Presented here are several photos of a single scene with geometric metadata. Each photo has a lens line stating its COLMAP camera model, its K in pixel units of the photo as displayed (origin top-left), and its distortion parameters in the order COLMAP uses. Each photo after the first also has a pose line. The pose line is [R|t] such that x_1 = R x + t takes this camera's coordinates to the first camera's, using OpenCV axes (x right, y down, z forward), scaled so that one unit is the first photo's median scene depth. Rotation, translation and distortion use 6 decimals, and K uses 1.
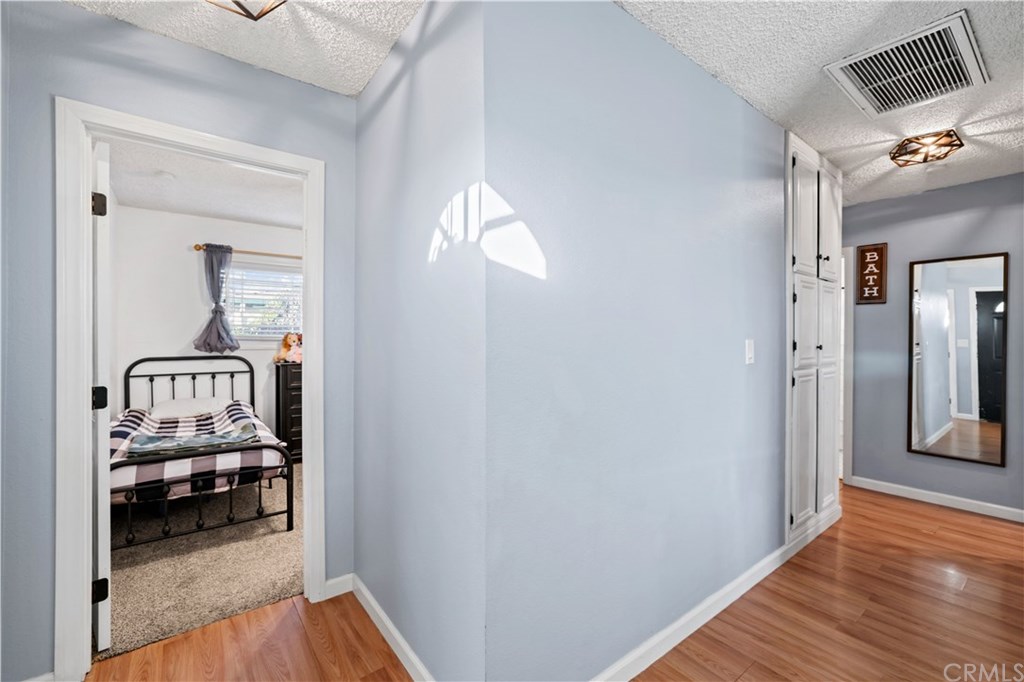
lens RADIAL K [[443.5, 0, 521.1], [0, 443.5, 338.8], [0, 0, 1]] dist [-0.003091, 0.004967]
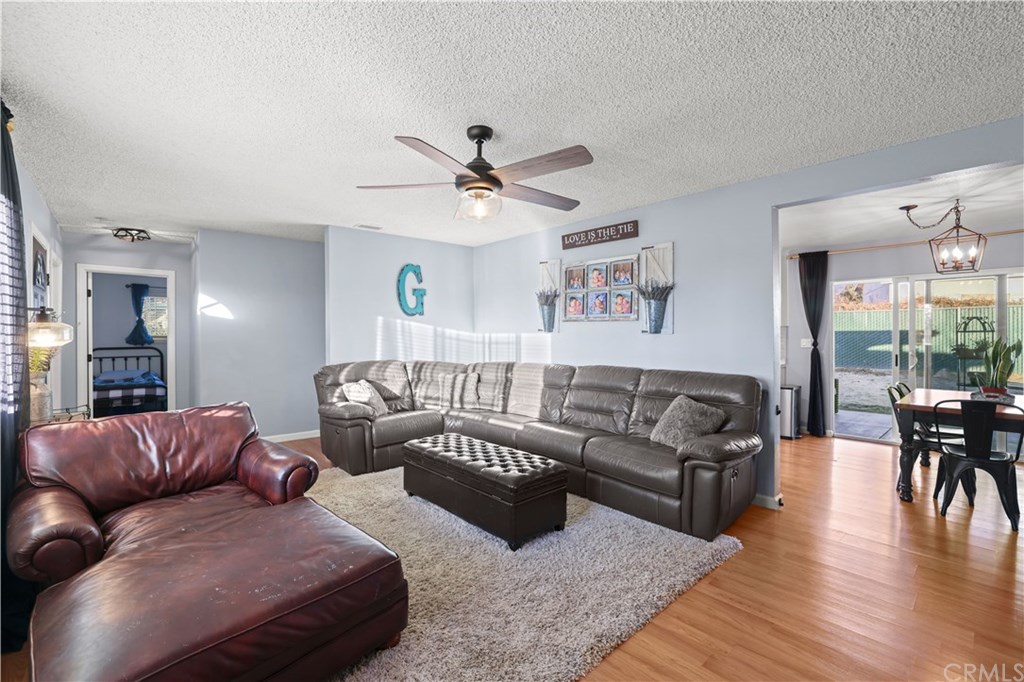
lens RADIAL K [[443.5, 0, 513.5], [0, 443.5, 339.7], [0, 0, 1]] dist [-0.003091, 0.004967]
pose [[0.997661, 0.001701, 0.068332, 0.677290], [-0.002166, 0.999975, 0.006731, -0.005907], [-0.068319, -0.006863, 0.997640, -0.862760]]
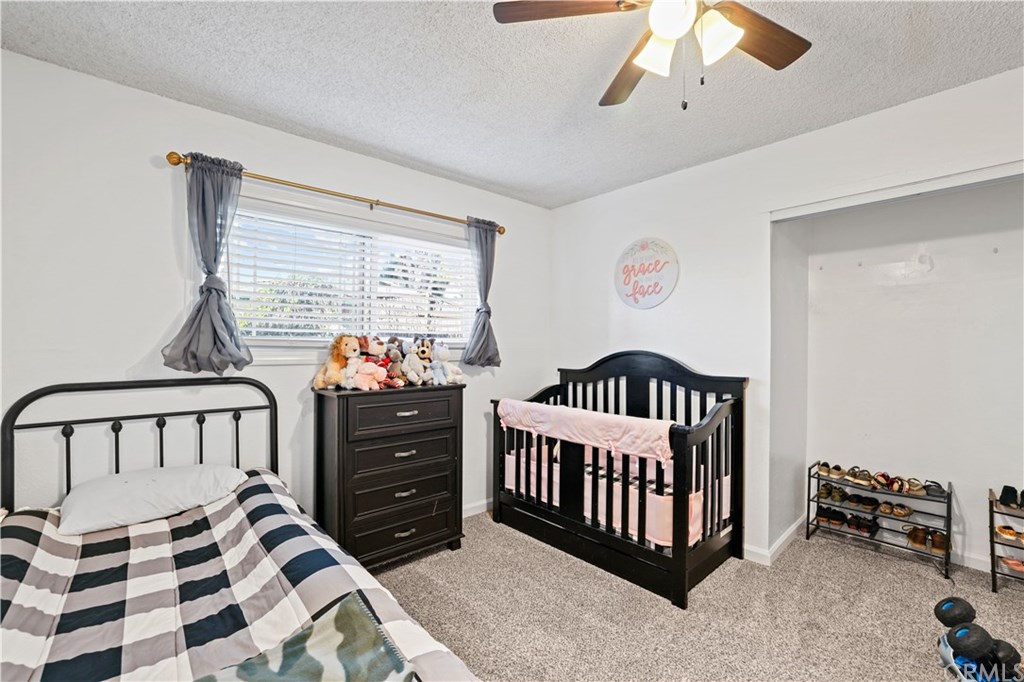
lens RADIAL K [[443.5, 0, 507.9], [0, 443.5, 337.2], [0, 0, 1]] dist [-0.003091, 0.004967]
pose [[0.998142, 0.010592, 0.060000, -0.378755], [-0.009823, 0.999866, -0.013098, -0.004845], [-0.060131, 0.012484, 0.998112, 0.477652]]
